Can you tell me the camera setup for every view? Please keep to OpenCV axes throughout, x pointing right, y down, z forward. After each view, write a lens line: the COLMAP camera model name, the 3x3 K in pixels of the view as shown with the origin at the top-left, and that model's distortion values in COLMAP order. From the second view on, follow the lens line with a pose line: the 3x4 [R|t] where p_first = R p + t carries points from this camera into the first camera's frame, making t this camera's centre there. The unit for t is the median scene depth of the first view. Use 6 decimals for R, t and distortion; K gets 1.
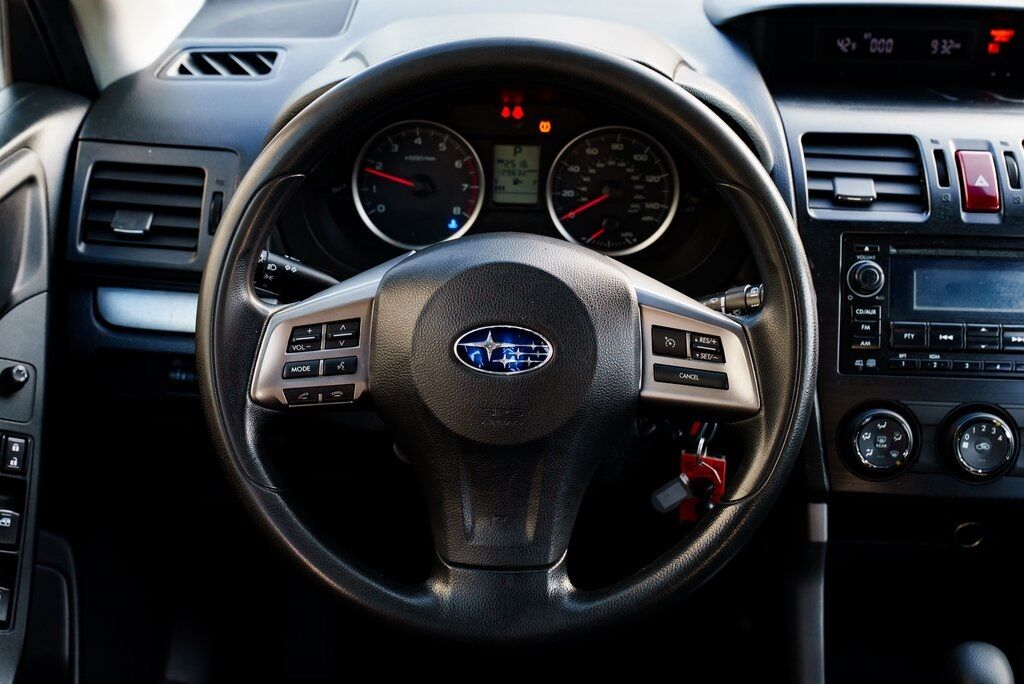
lens RADIAL K [[1278.8, 0, 512.0], [0, 1278.8, 342.0], [0, 0, 1]] dist [0.038191, -0.001697]
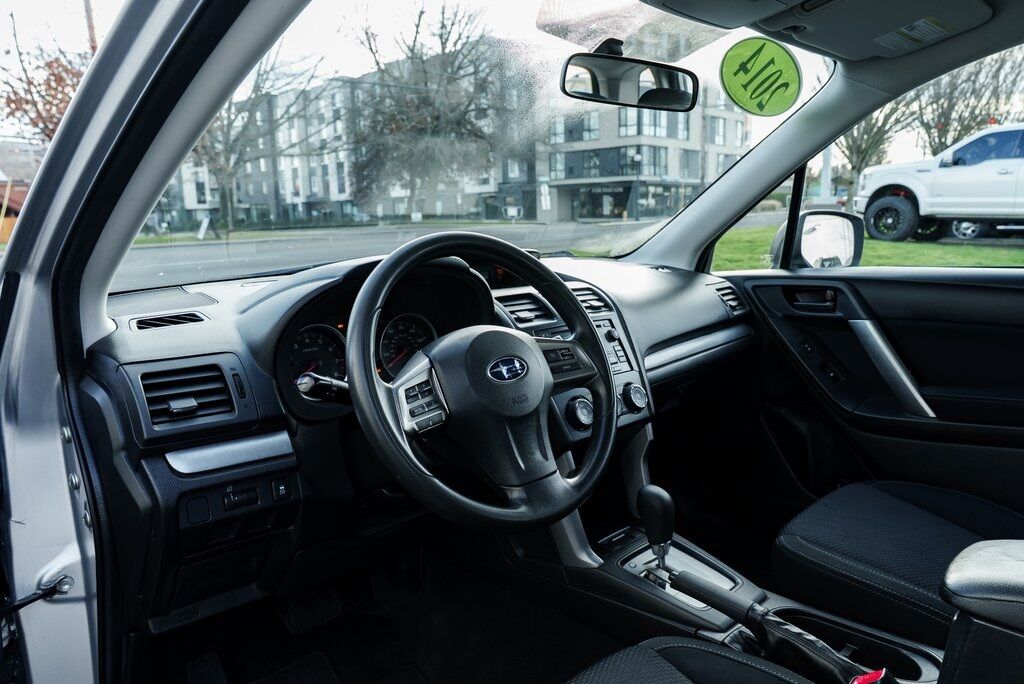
lens RADIAL K [[701.0, 0, 513.1], [0, 701.0, 351.0], [0, 0, 1]] dist [-0.012143, 0.002622]
pose [[0.704797, -0.160692, 0.690969, -0.618598], [0.363573, 0.918187, -0.157315, 0.126218], [-0.609160, 0.362093, 0.705559, 0.178249]]
